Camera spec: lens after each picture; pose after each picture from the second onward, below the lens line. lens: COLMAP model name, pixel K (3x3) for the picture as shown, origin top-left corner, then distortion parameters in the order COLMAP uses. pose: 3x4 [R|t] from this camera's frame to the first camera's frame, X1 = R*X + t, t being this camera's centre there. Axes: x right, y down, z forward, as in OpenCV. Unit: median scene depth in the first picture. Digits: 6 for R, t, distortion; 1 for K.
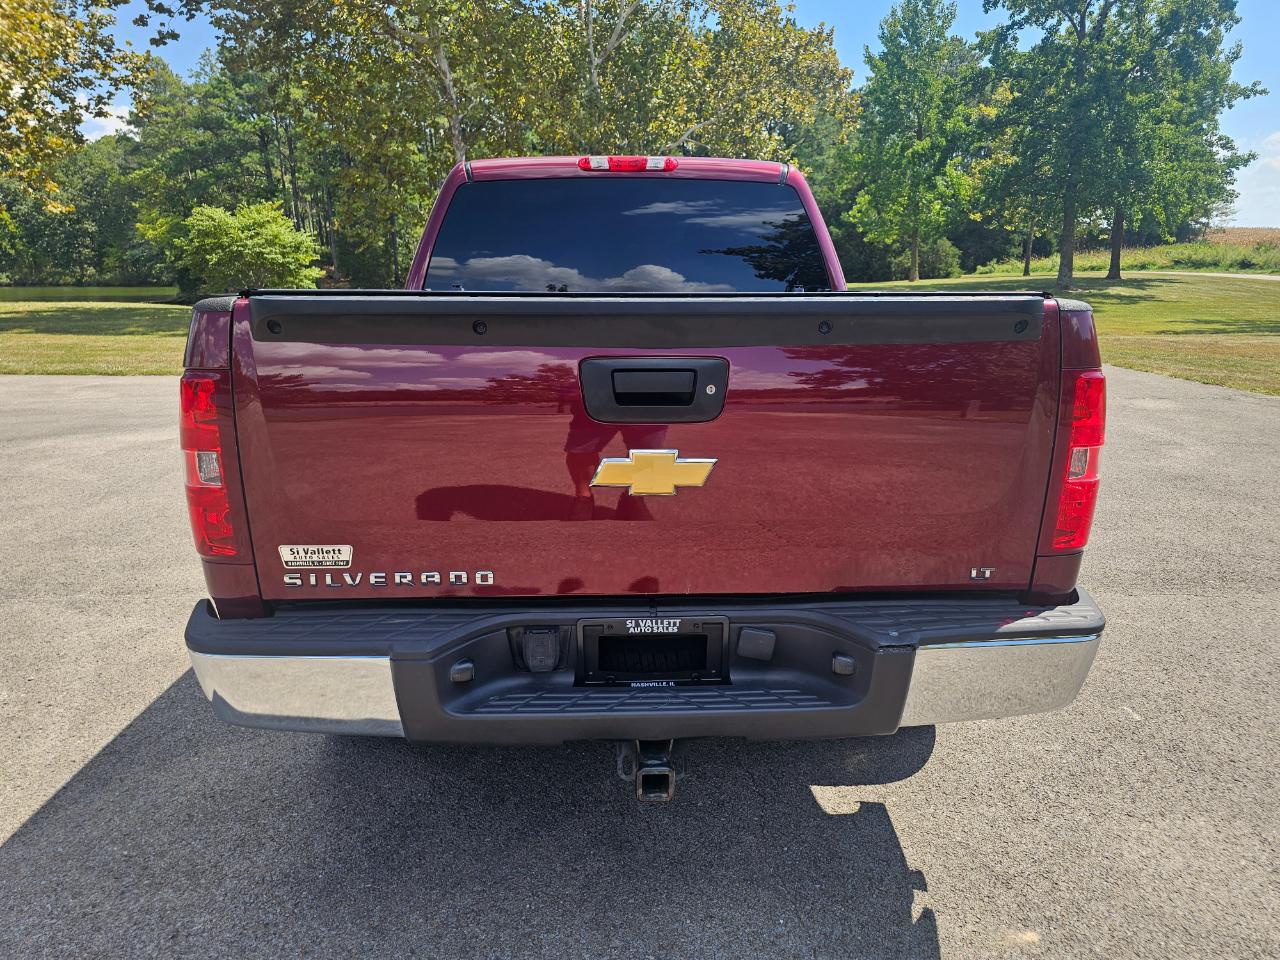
lens RADIAL K [[872.8, 0, 645.3], [0, 872.8, 467.4], [0, 0, 1]] dist [0.044553, -0.033960]
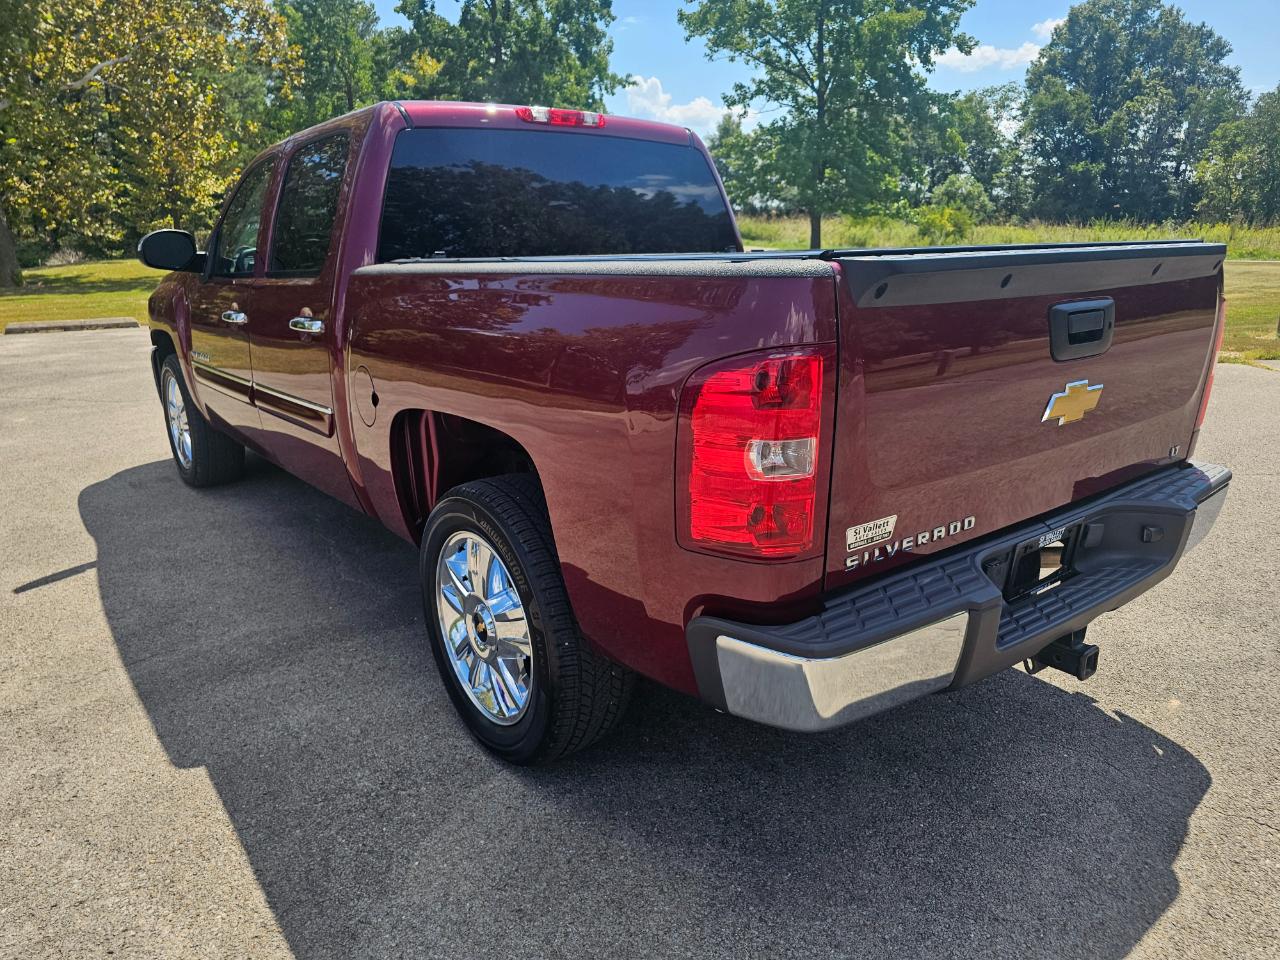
lens RADIAL K [[869.5, 0, 629.7], [0, 869.5, 492.8], [0, 0, 1]] dist [0.038509, -0.036132]
pose [[0.816210, -0.171565, 0.551695, -0.078522], [0.135884, 0.985112, 0.105313, -0.005488], [-0.561549, -0.010991, 0.827370, 0.025727]]
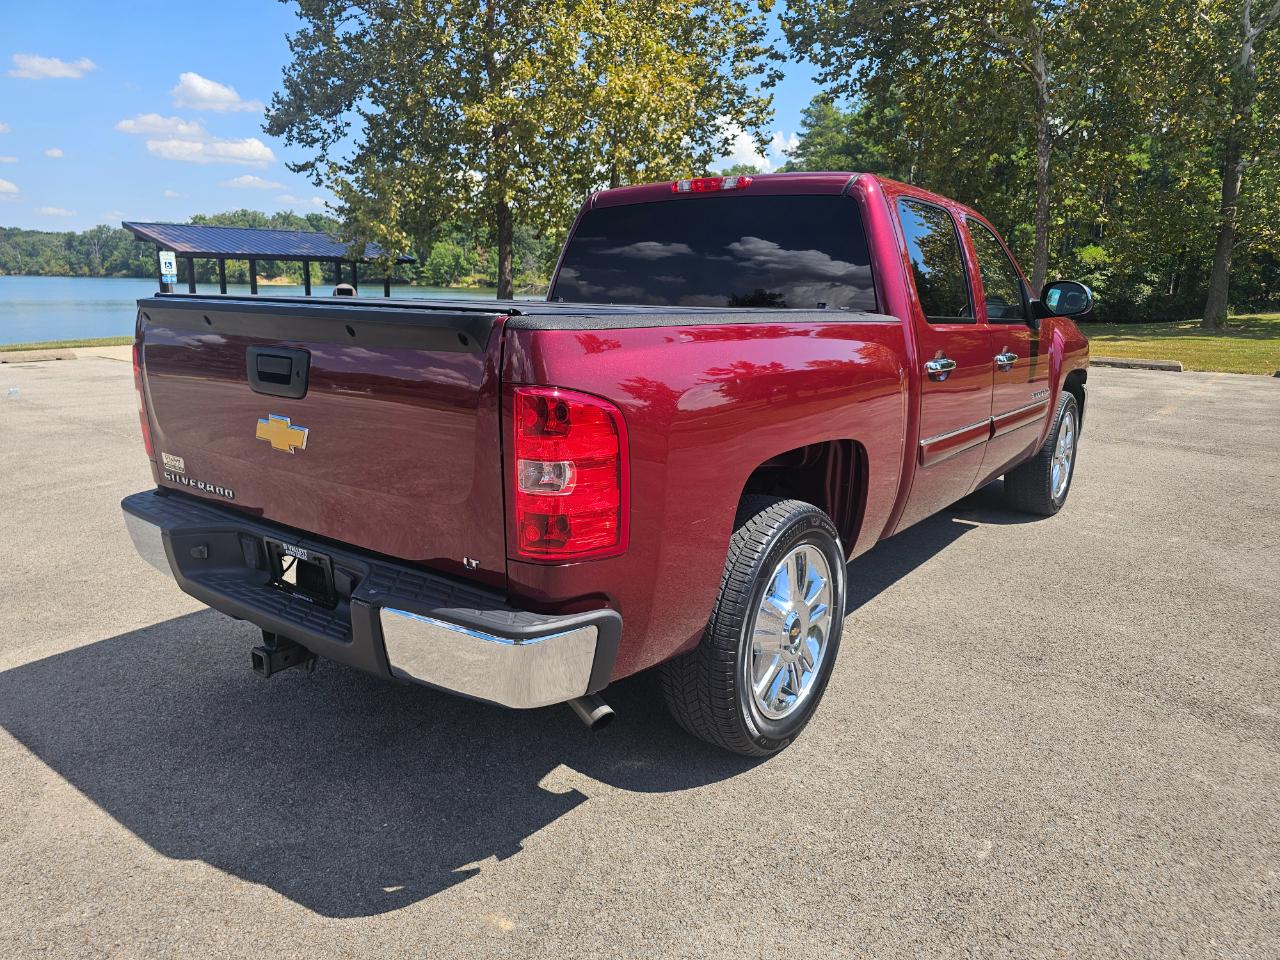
lens RADIAL K [[865.7, 0, 640.0], [0, 865.7, 480.0], [0, 0, 1]] dist [0.035759, -0.036600]
pose [[0.772387, 0.143677, -0.618689, 0.087336], [-0.142034, 0.988483, 0.052235, -0.004772], [0.619068, 0.047529, 0.783898, 0.021211]]
